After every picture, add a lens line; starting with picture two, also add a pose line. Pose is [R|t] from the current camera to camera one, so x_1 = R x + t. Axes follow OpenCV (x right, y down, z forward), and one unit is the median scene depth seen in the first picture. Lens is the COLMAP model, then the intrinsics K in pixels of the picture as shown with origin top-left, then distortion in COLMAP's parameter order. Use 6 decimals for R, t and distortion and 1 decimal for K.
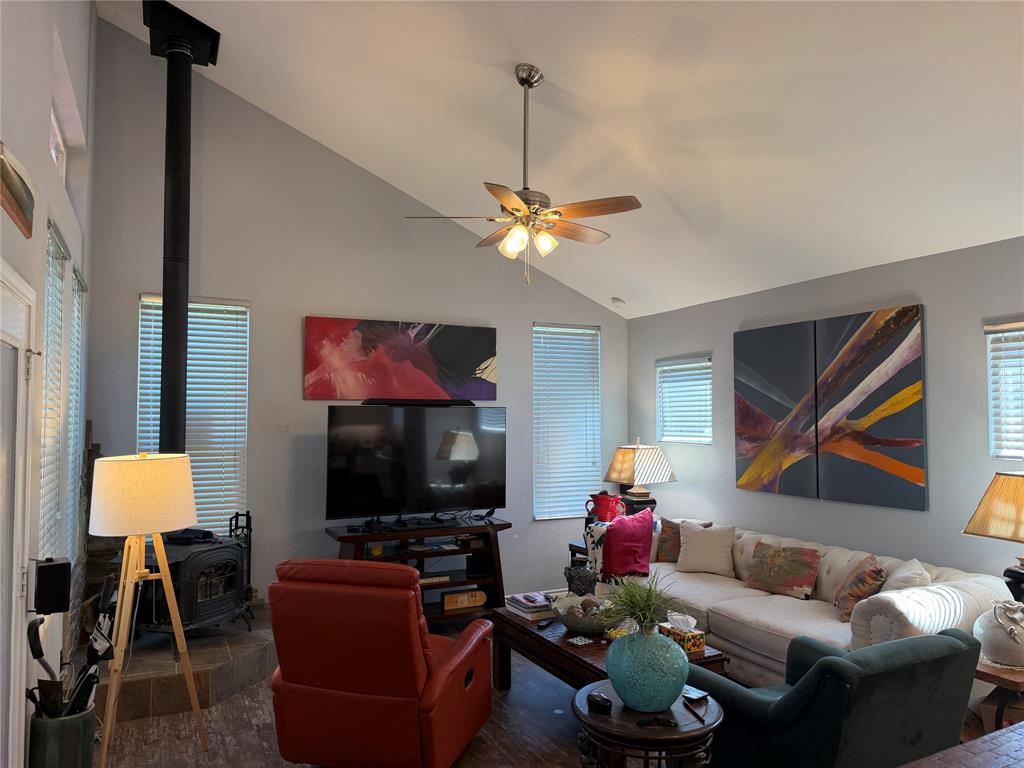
lens RADIAL K [[720.9, 0, 512.0], [0, 720.9, 384.0], [0, 0, 1]] dist [0.055444, -0.082192]
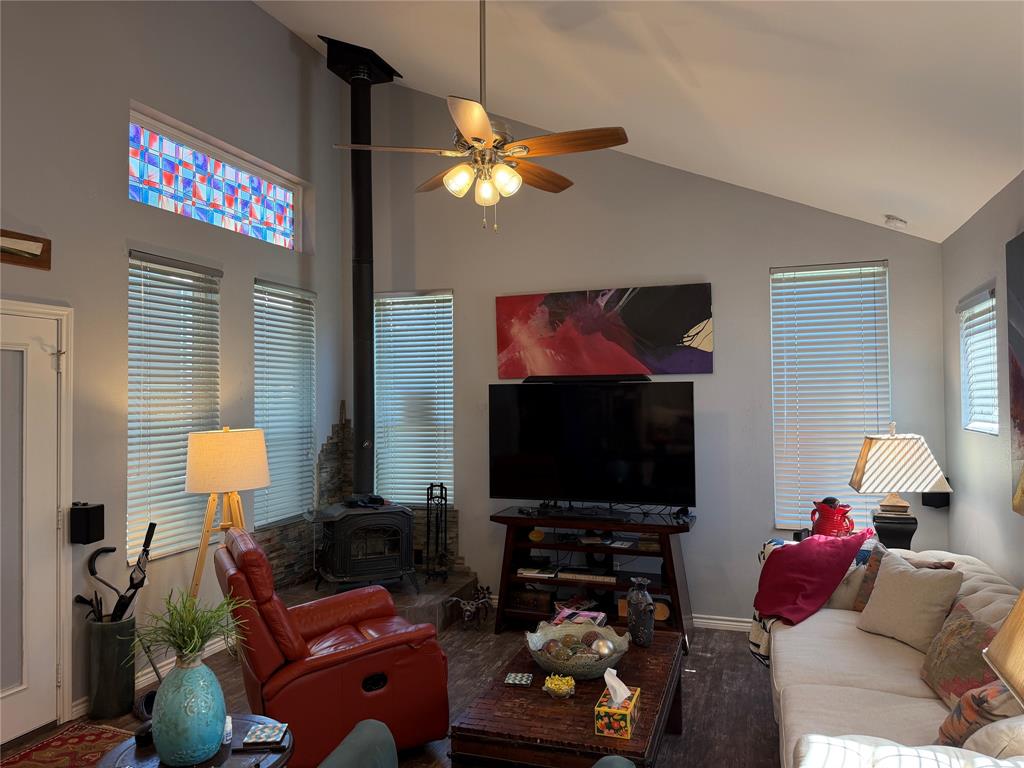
lens RADIAL K [[720.9, 0, 512.0], [0, 720.9, 384.0], [0, 0, 1]] dist [0.055444, -0.082192]
pose [[0.678598, -0.019882, -0.734241, 0.448943], [0.043868, 0.998946, 0.013494, 0.015046], [0.733199, -0.041367, 0.678755, 0.309307]]
